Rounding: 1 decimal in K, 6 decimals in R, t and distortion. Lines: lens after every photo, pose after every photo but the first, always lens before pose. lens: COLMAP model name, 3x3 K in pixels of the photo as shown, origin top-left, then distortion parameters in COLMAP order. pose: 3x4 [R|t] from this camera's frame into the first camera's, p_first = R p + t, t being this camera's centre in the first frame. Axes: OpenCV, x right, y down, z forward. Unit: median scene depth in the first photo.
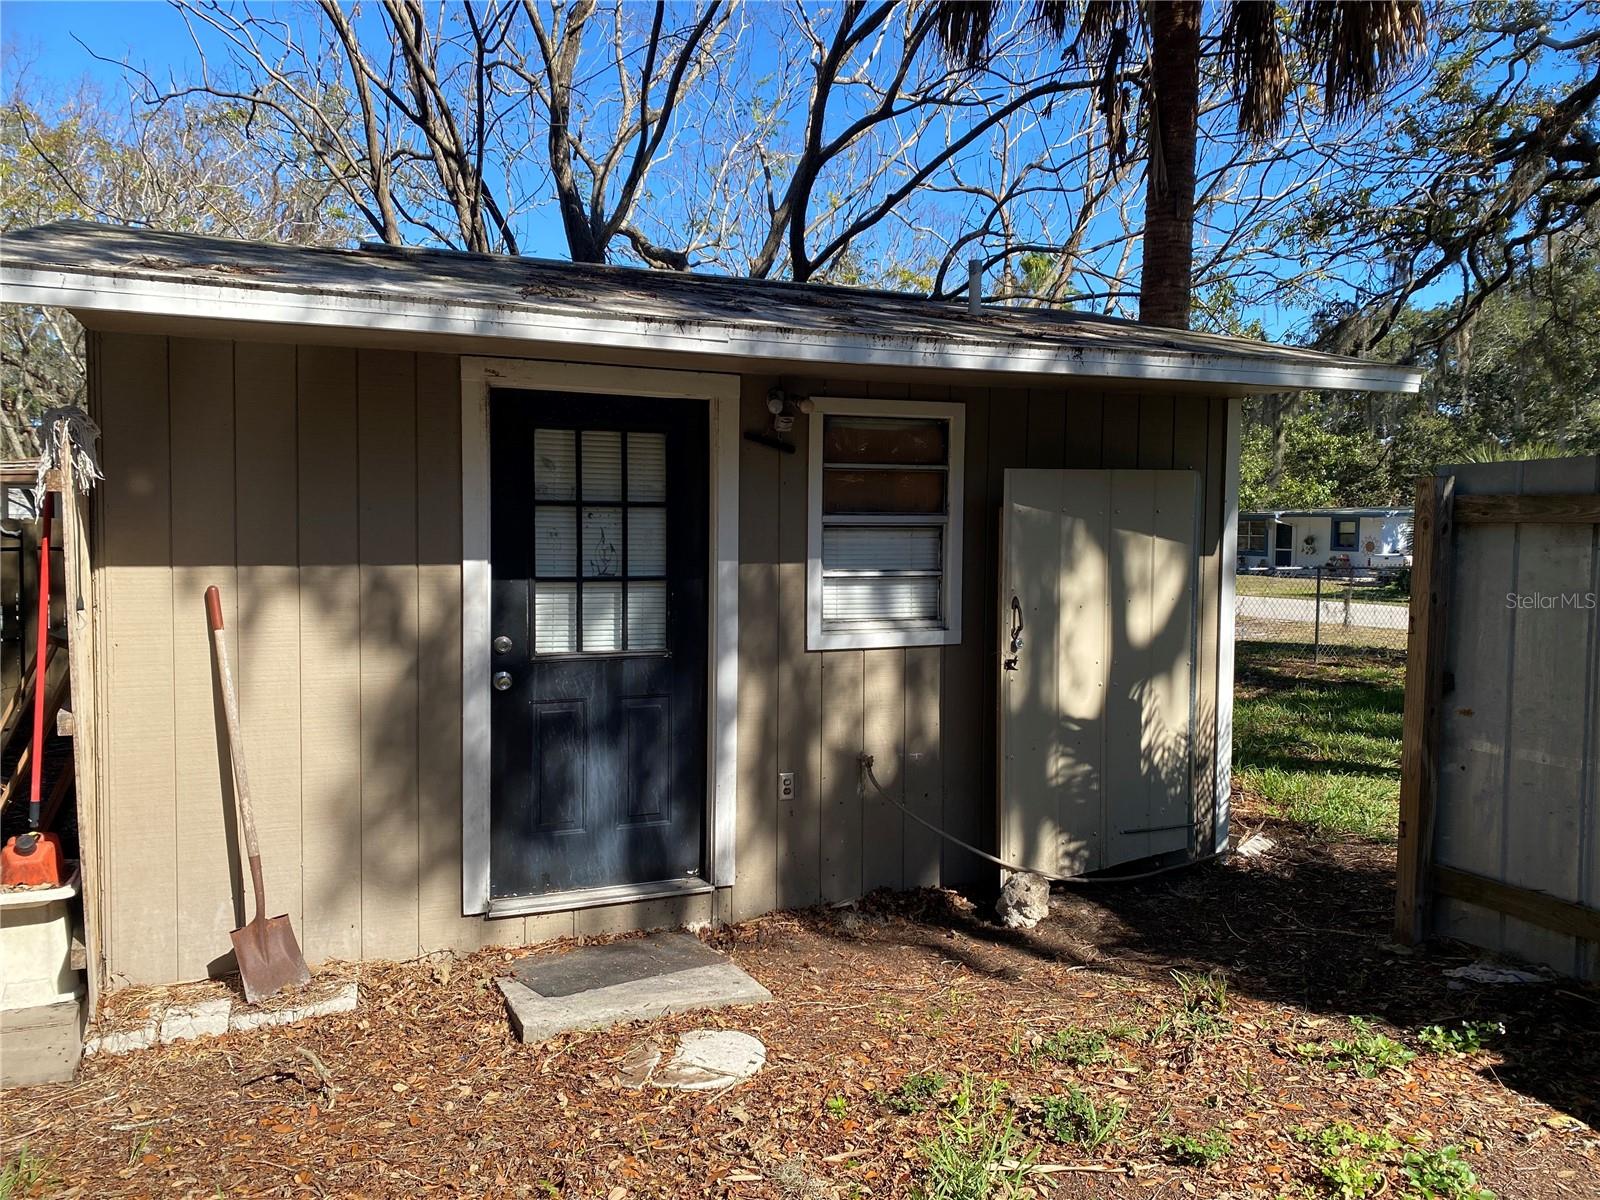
lens RADIAL K [[1215.0, 0, 792.9], [0, 1215.0, 585.5], [0, 0, 1]] dist [0.044343, -0.050203]
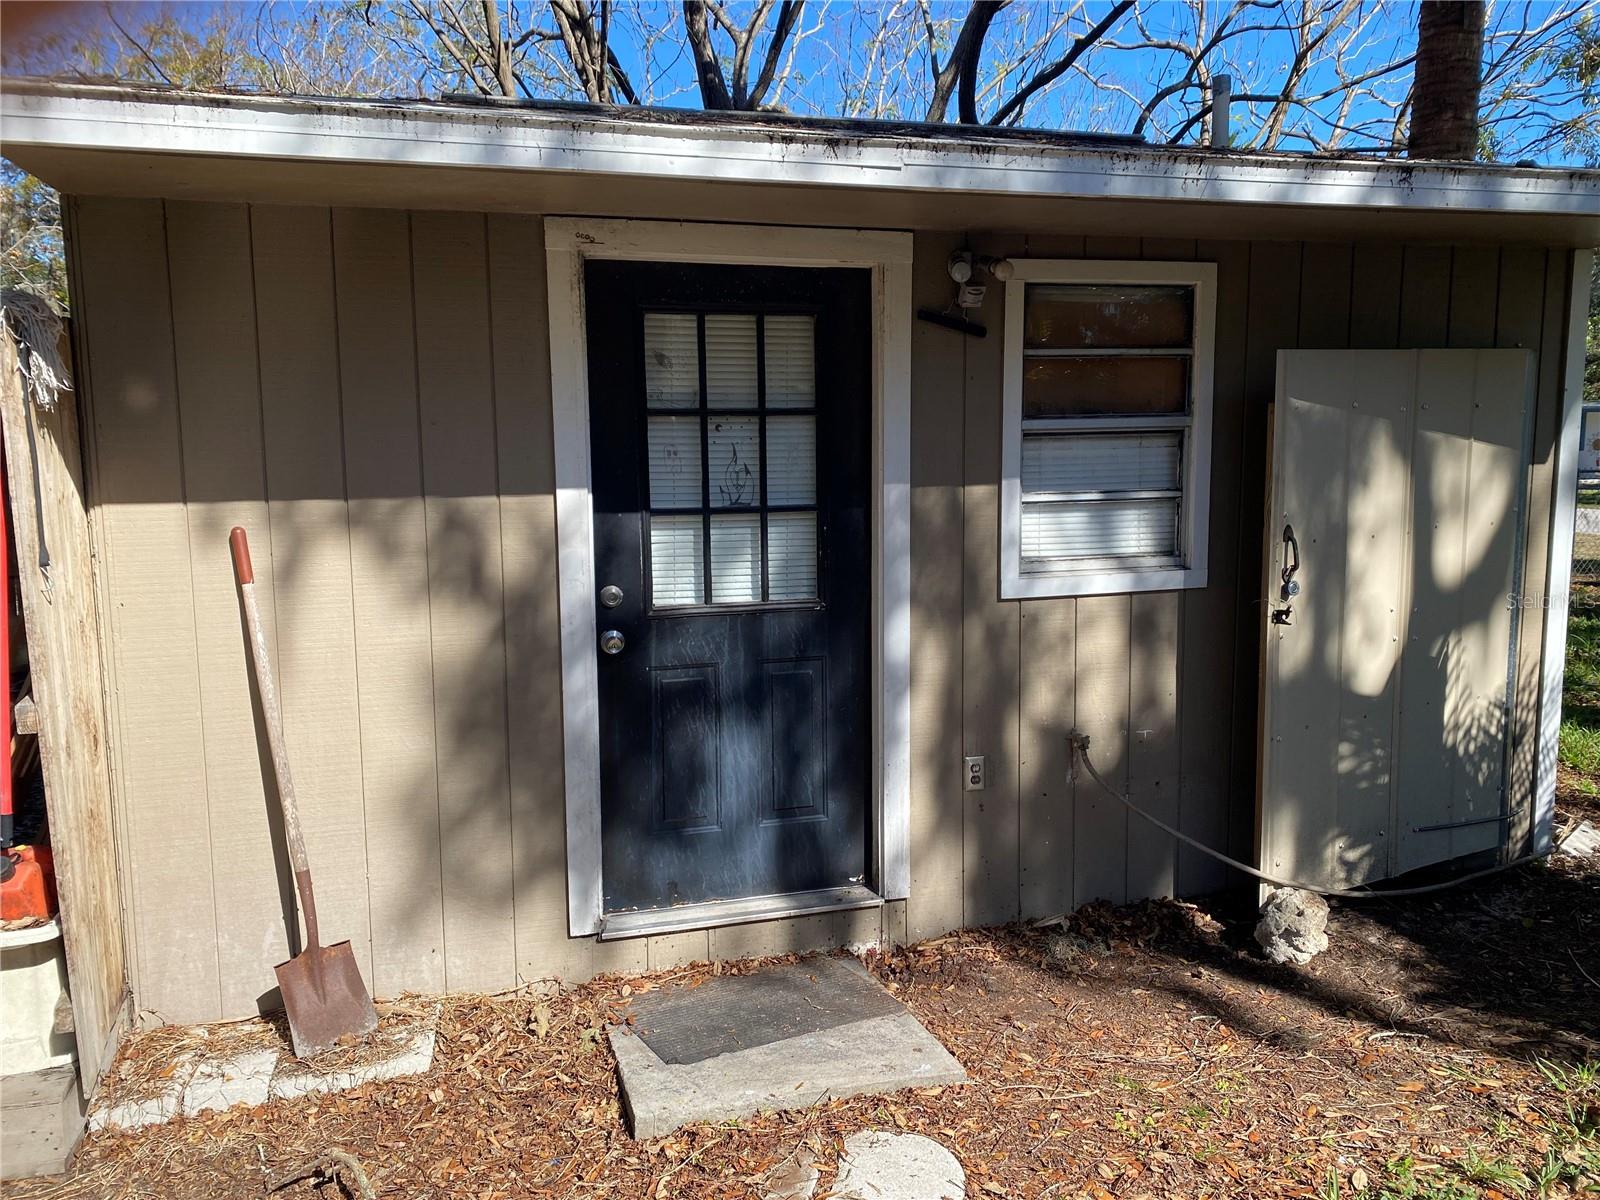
lens RADIAL K [[1215.0, 0, 809.1], [0, 1215.0, 590.9], [0, 0, 1]] dist [0.044343, -0.050203]
pose [[0.993332, -0.004567, -0.115202, -0.022131], [0.013429, 0.996997, 0.076270, -0.012349], [0.114508, -0.077308, 0.990410, 0.240785]]
